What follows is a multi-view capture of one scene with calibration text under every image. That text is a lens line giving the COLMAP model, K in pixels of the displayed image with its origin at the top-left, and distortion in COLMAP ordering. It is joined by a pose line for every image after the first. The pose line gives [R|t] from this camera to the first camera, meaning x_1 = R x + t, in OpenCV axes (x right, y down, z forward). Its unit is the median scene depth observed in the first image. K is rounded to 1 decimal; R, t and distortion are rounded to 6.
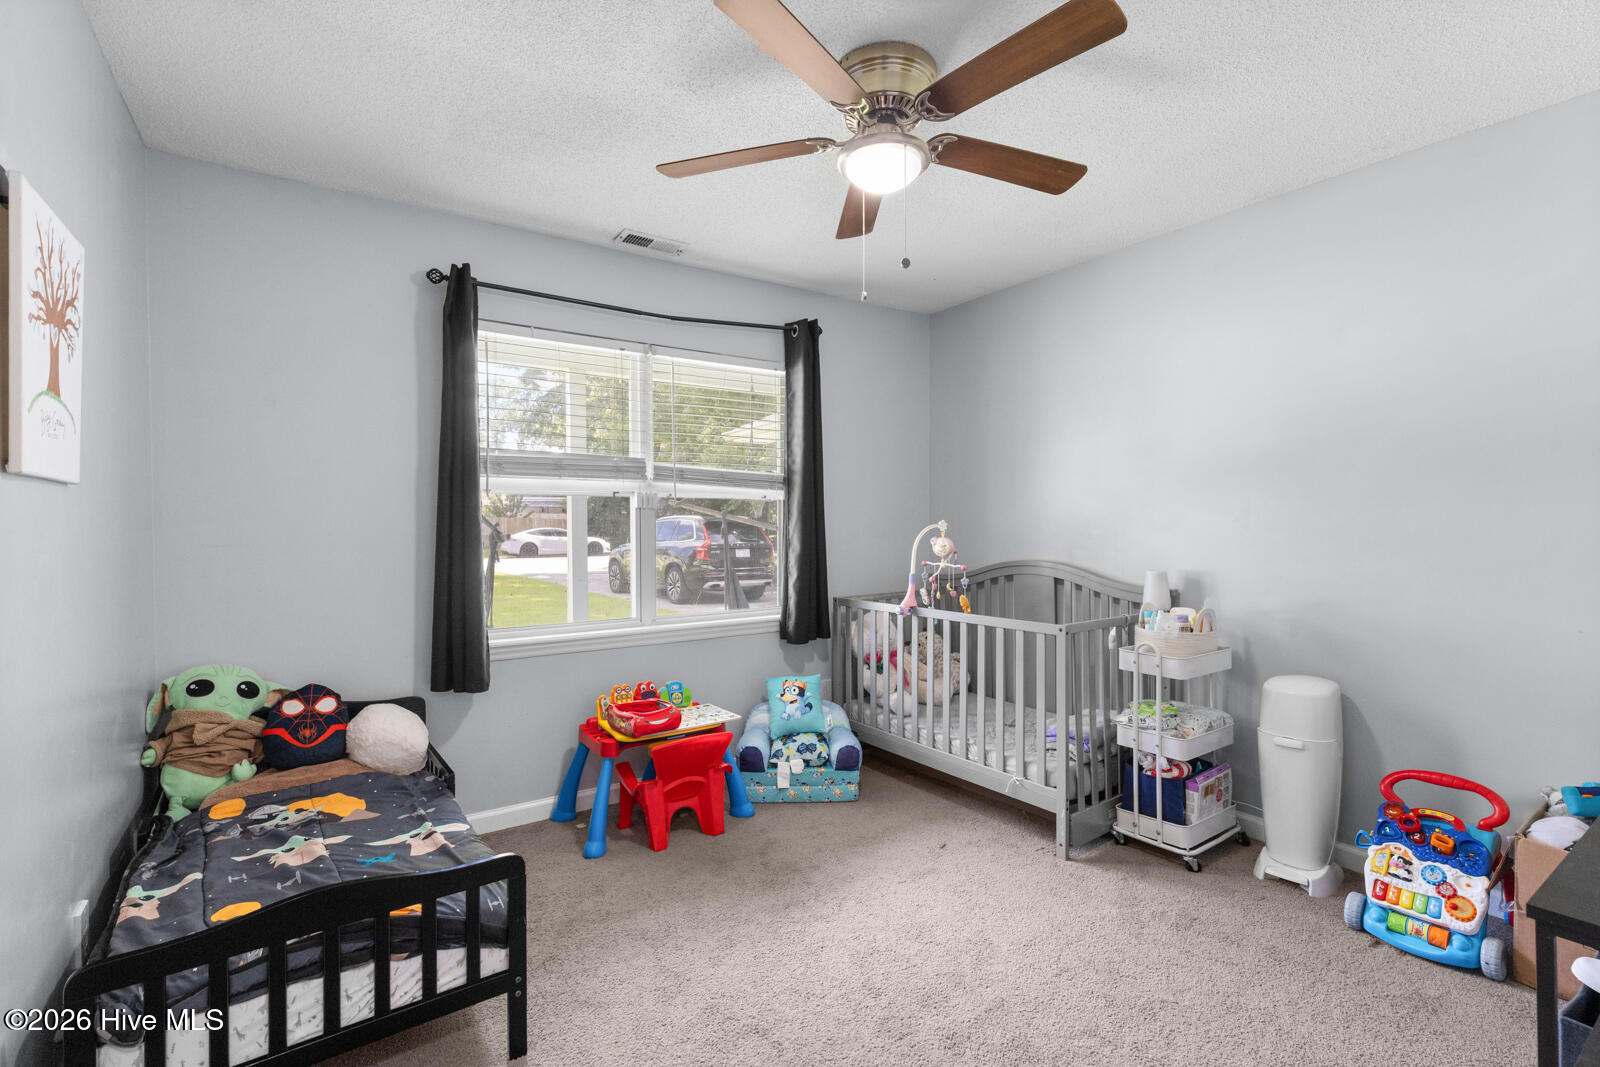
lens RADIAL K [[742.3, 0, 801.4], [0, 742.3, 527.5], [0, 0, 1]] dist [0.013054, 0.001156]
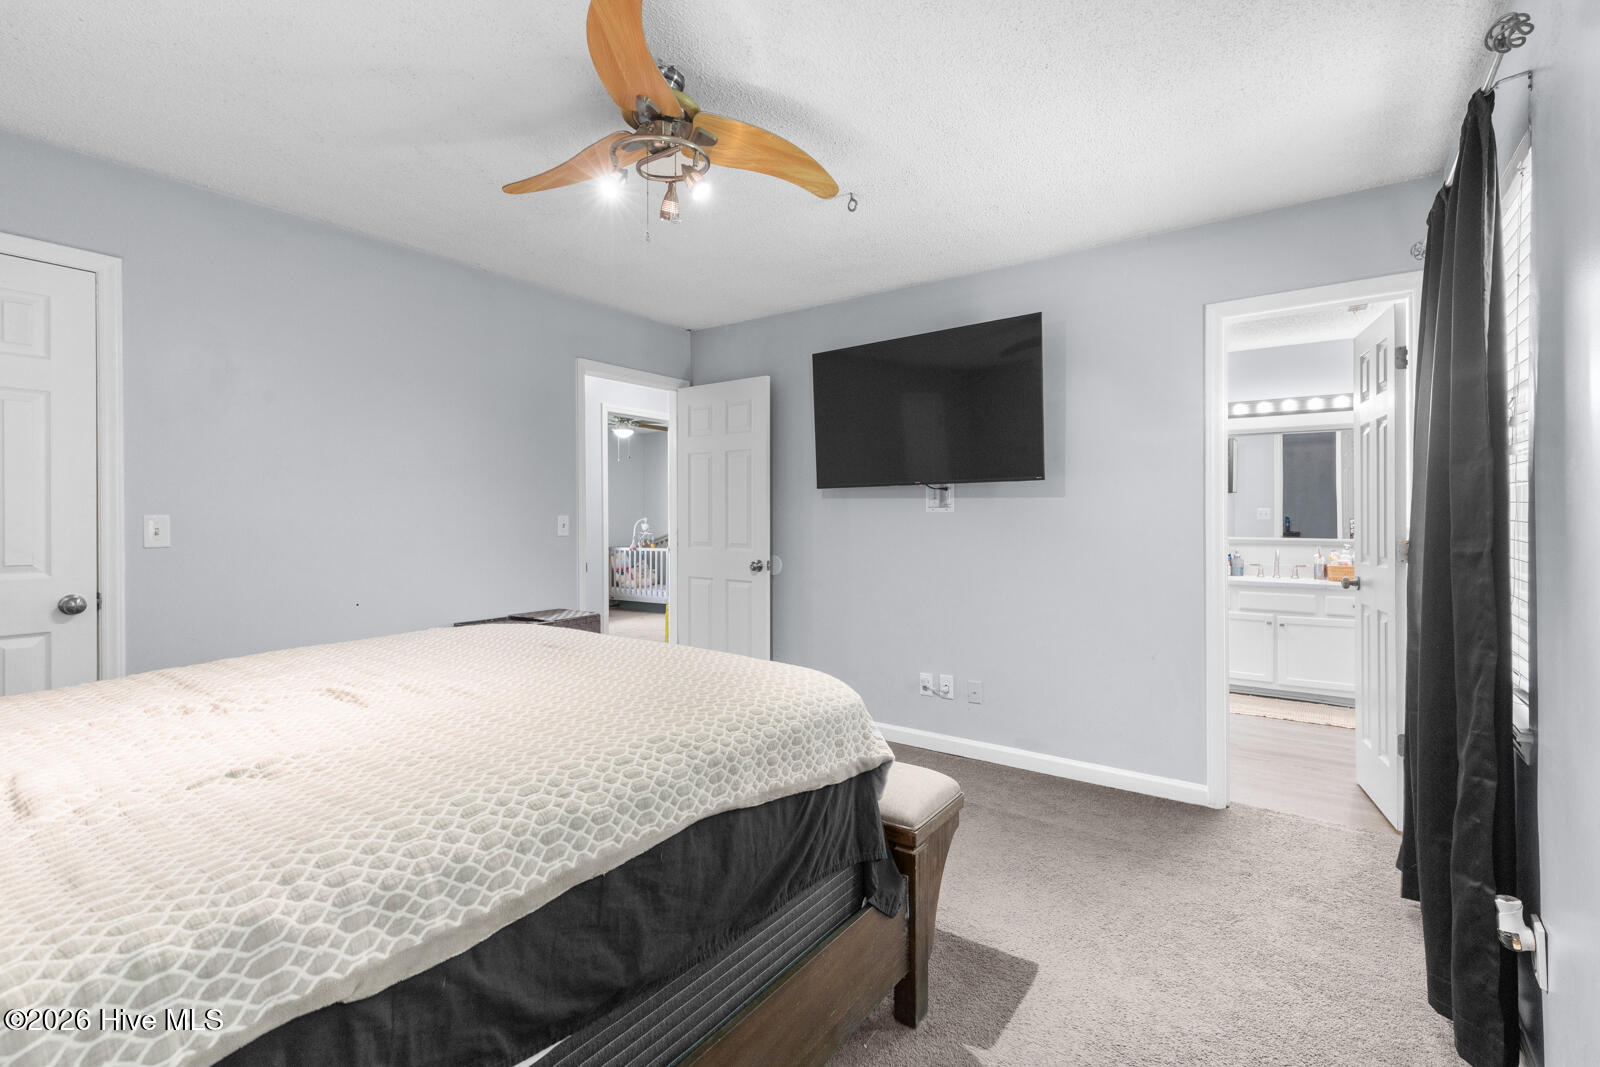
lens RADIAL K [[742.3, 0, 795.7], [0, 742.3, 526.4], [0, 0, 1]] dist [0.013054, 0.001156]
pose [[0.940018, -0.001391, 0.341121, -0.233088], [0.000848, 0.999998, 0.001742, 0.019397], [-0.341123, -0.001348, 0.940018, -1.832681]]
